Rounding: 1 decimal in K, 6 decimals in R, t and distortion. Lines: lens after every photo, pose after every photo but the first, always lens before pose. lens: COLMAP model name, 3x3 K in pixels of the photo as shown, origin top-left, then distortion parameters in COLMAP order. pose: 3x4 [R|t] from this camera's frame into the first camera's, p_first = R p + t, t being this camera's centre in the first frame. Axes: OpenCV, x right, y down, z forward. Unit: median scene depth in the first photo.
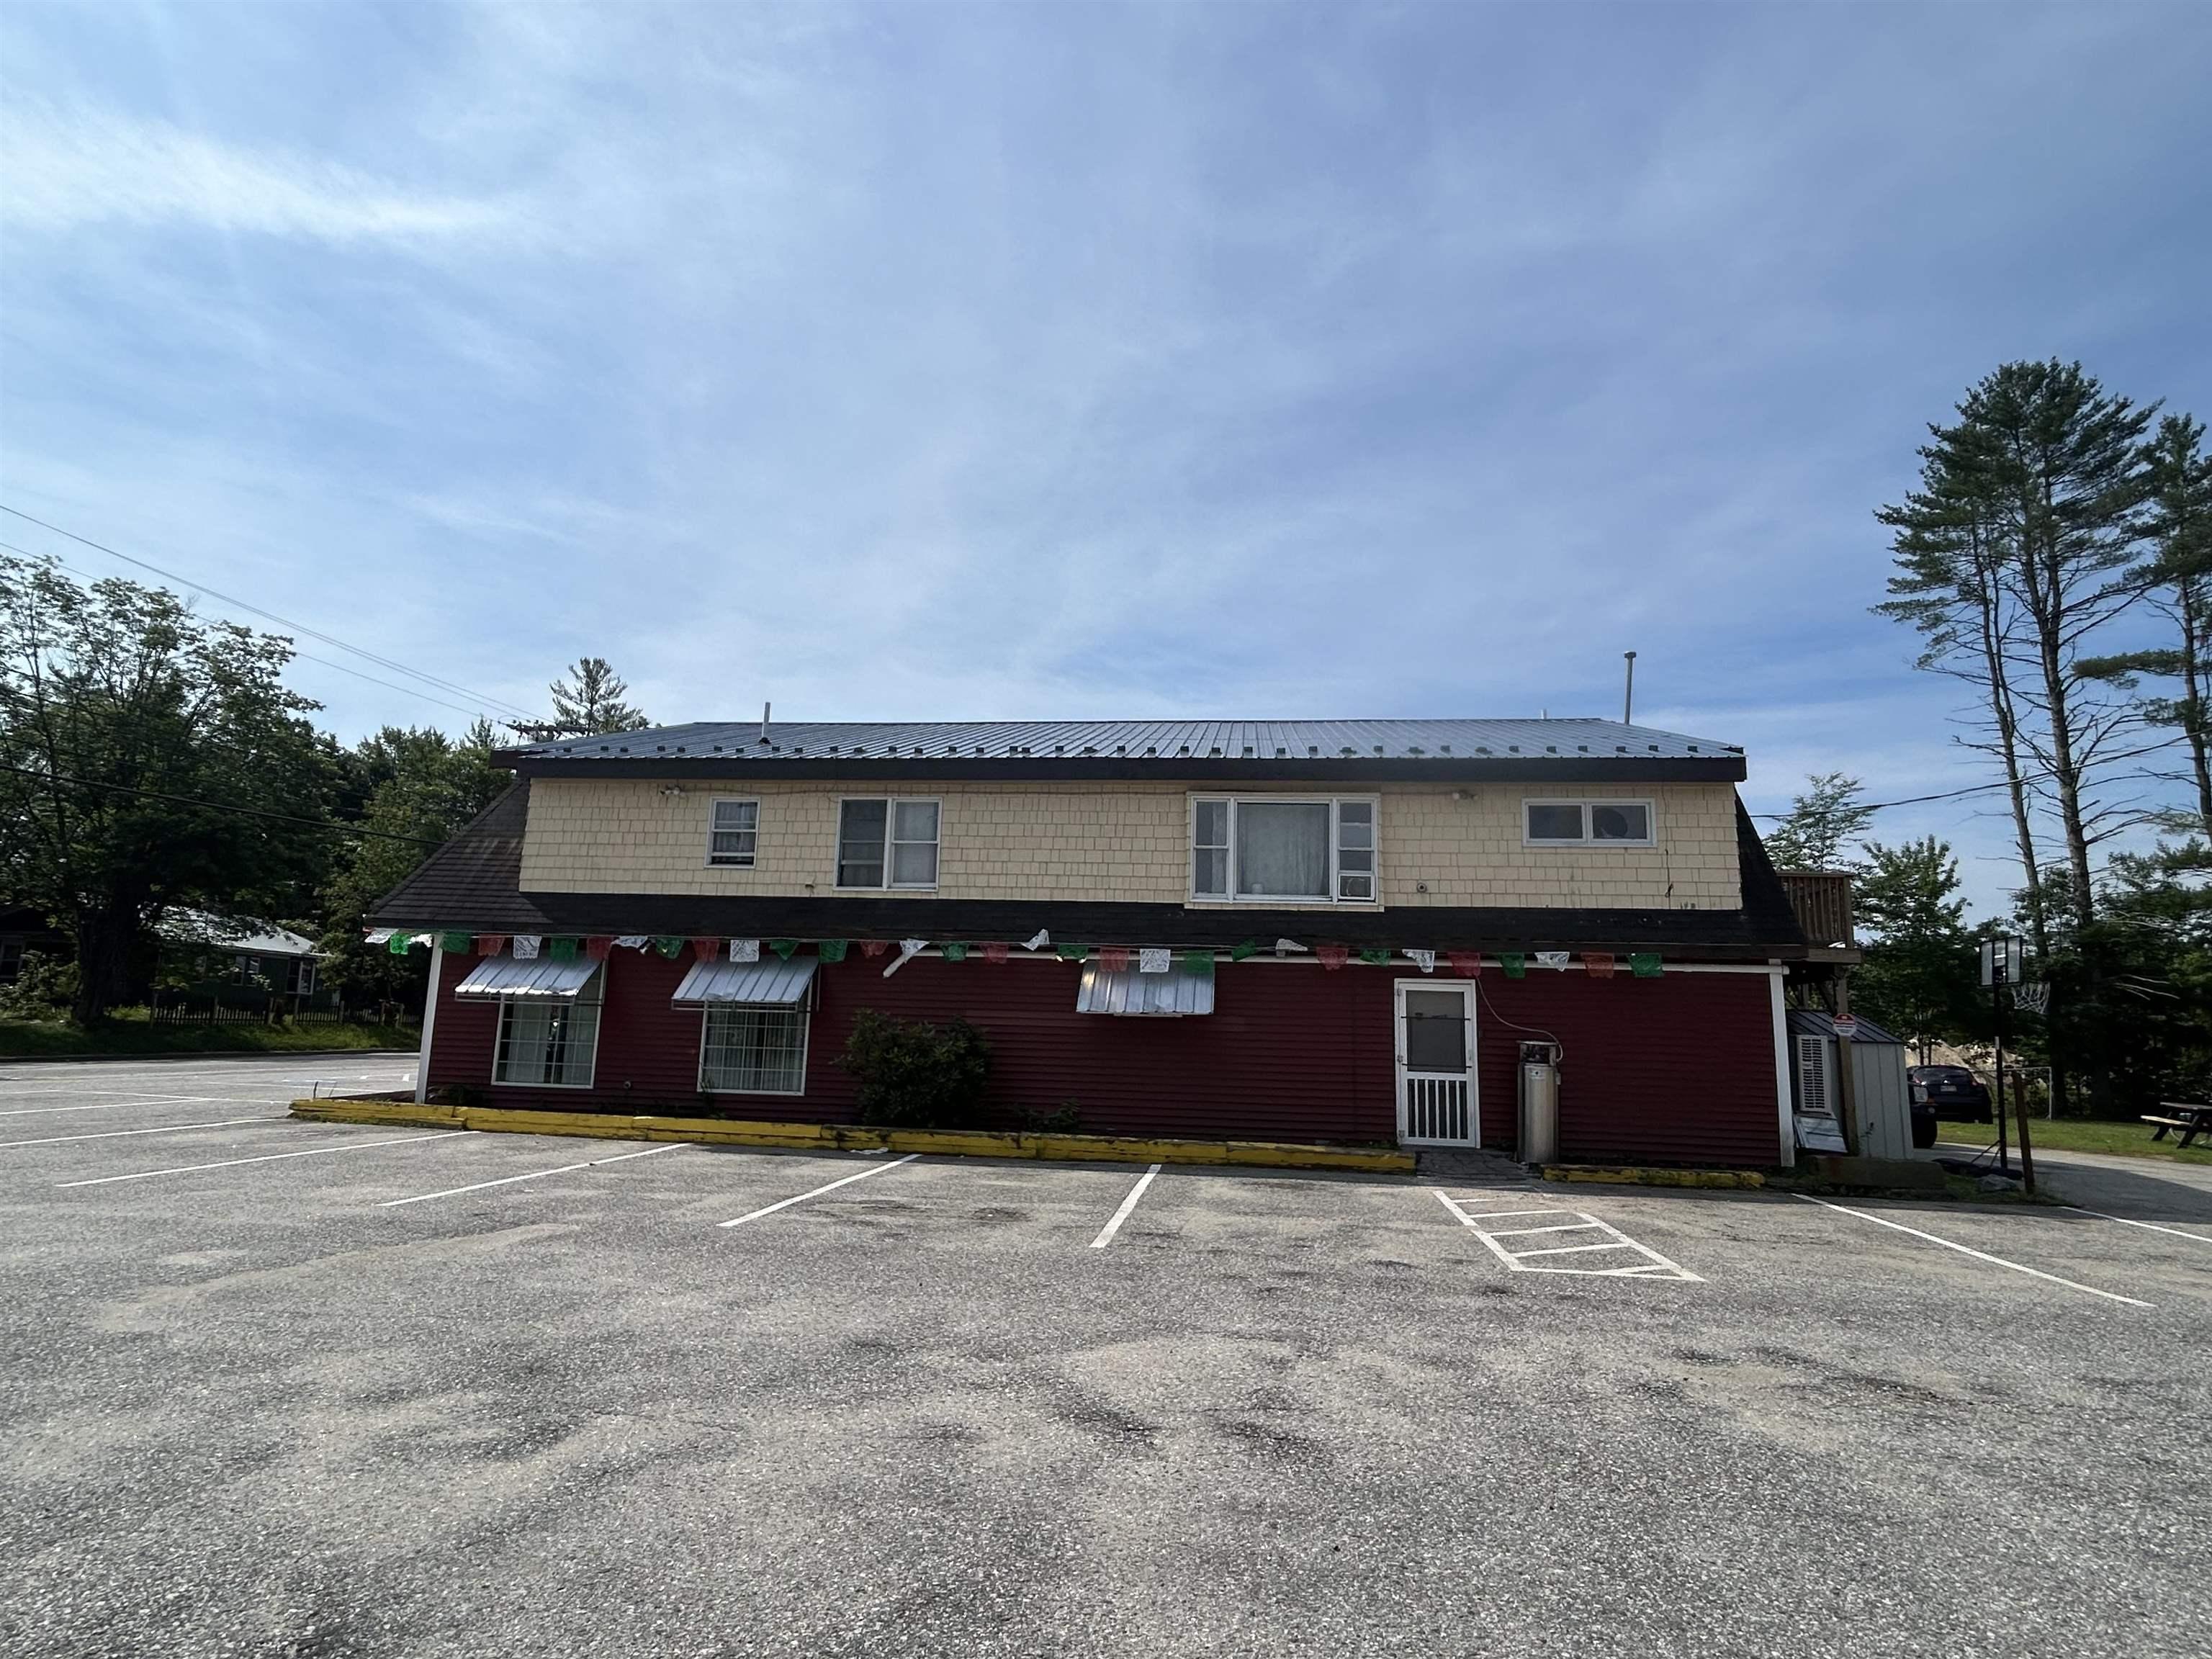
lens RADIAL K [[1175.1, 0, 1106.7], [0, 1175.1, 832.5], [0, 0, 1]] dist [0.000549, -0.001896]
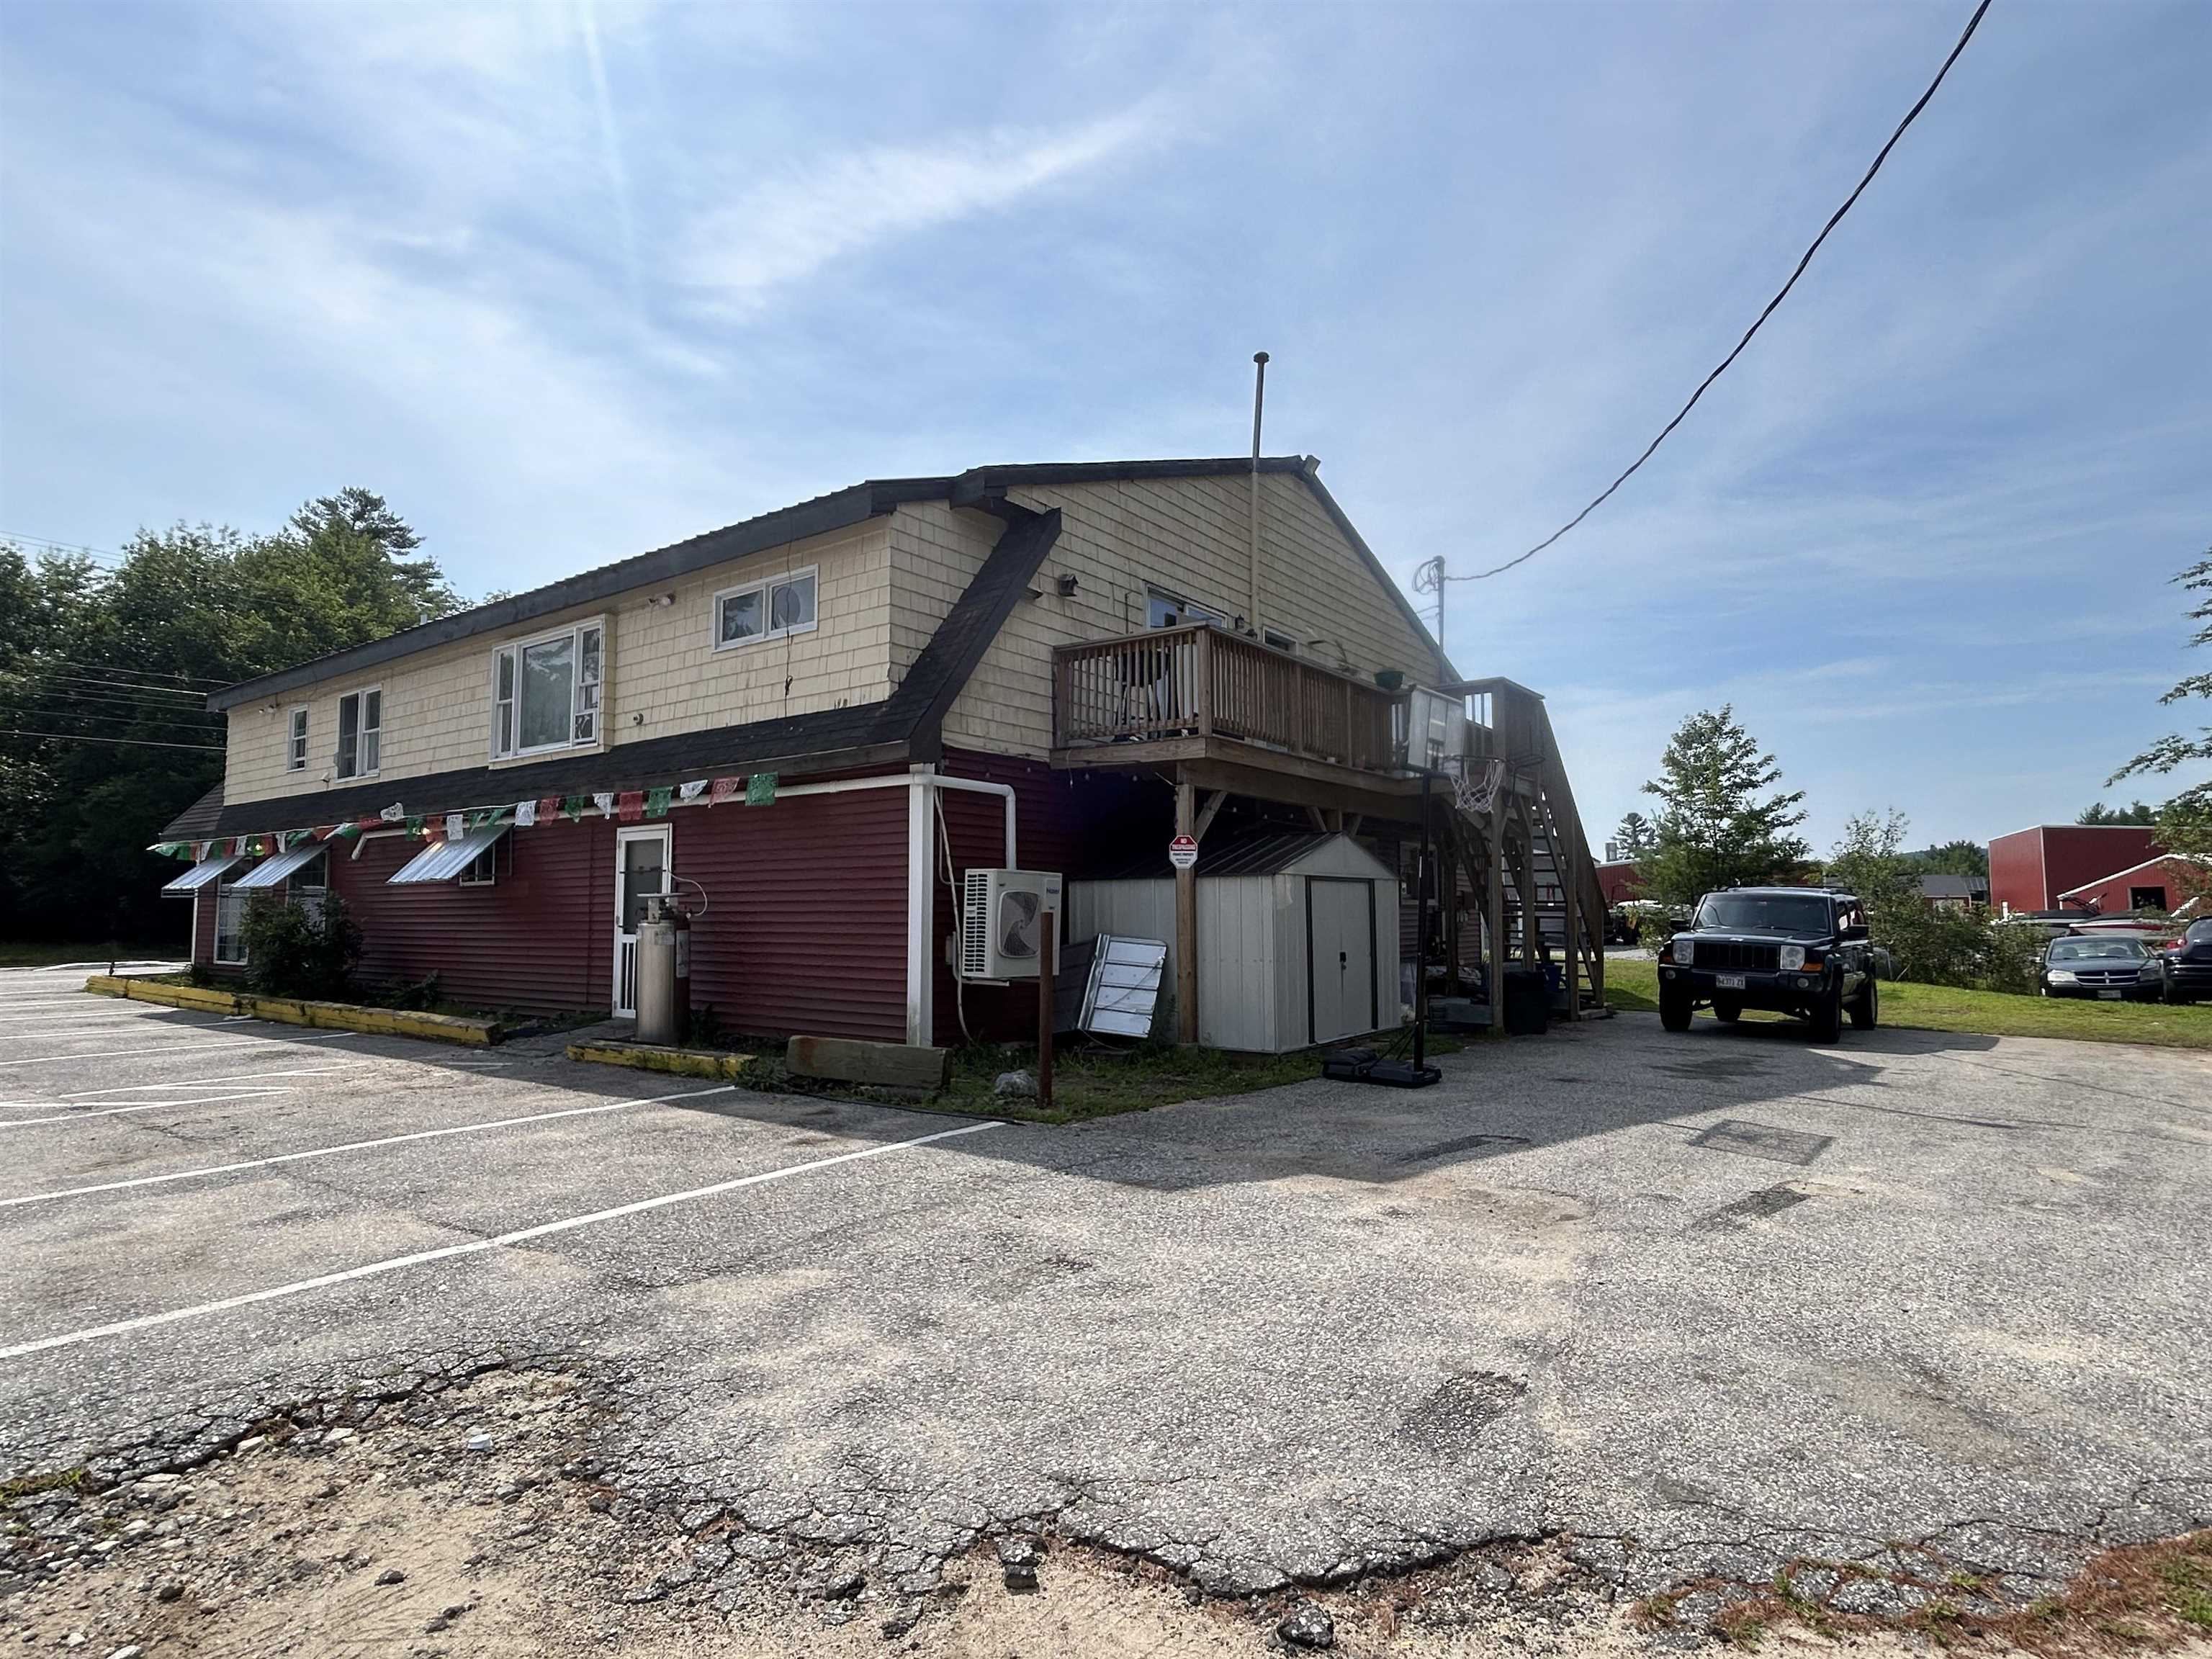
lens RADIAL K [[1175.1, 0, 1106.7], [0, 1175.1, 832.5], [0, 0, 1]] dist [0.000549, -0.001896]
pose [[0.871984, -0.066841, -0.484950, 0.952430], [0.112077, 0.991581, 0.064854, 0.109046], [0.476533, -0.110903, 0.872134, 0.409663]]
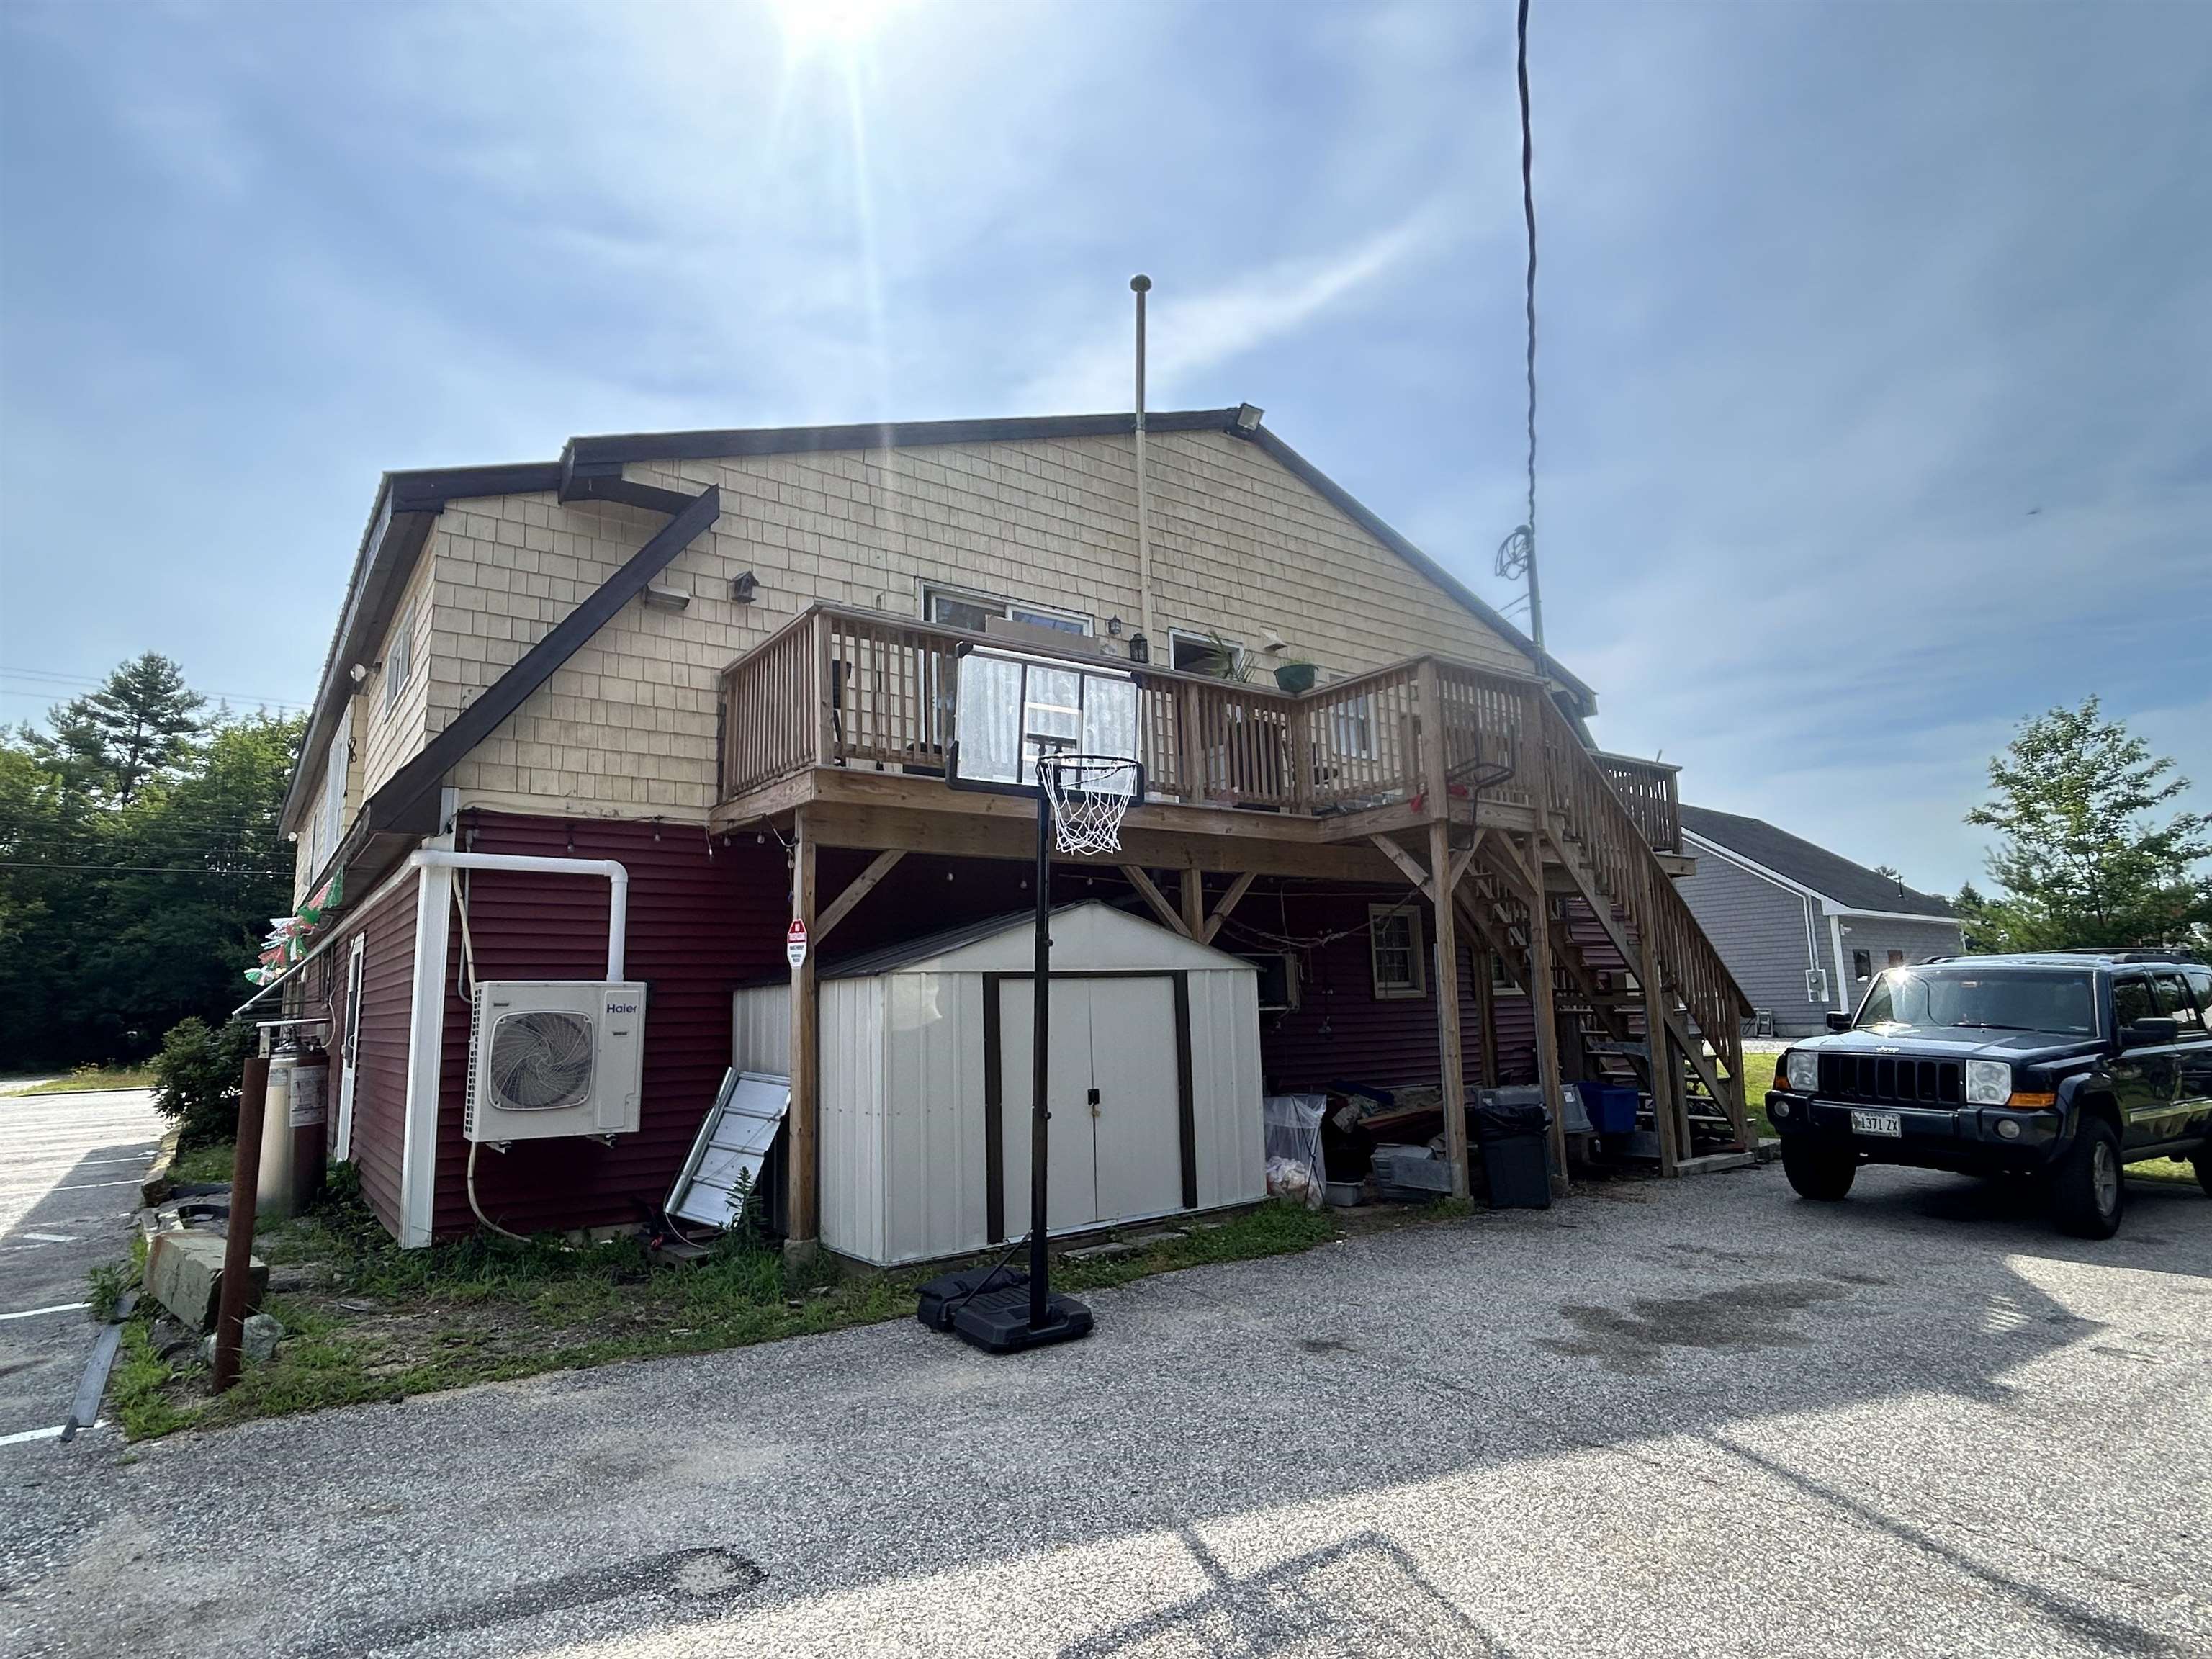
lens RADIAL K [[1175.1, 0, 1106.7], [0, 1175.1, 832.5], [0, 0, 1]] dist [0.000549, -0.001896]
pose [[0.691540, -0.159445, -0.704521, 1.072102], [0.173407, 0.983457, -0.052361, 0.173092], [0.701215, -0.085959, 0.707749, 0.799136]]
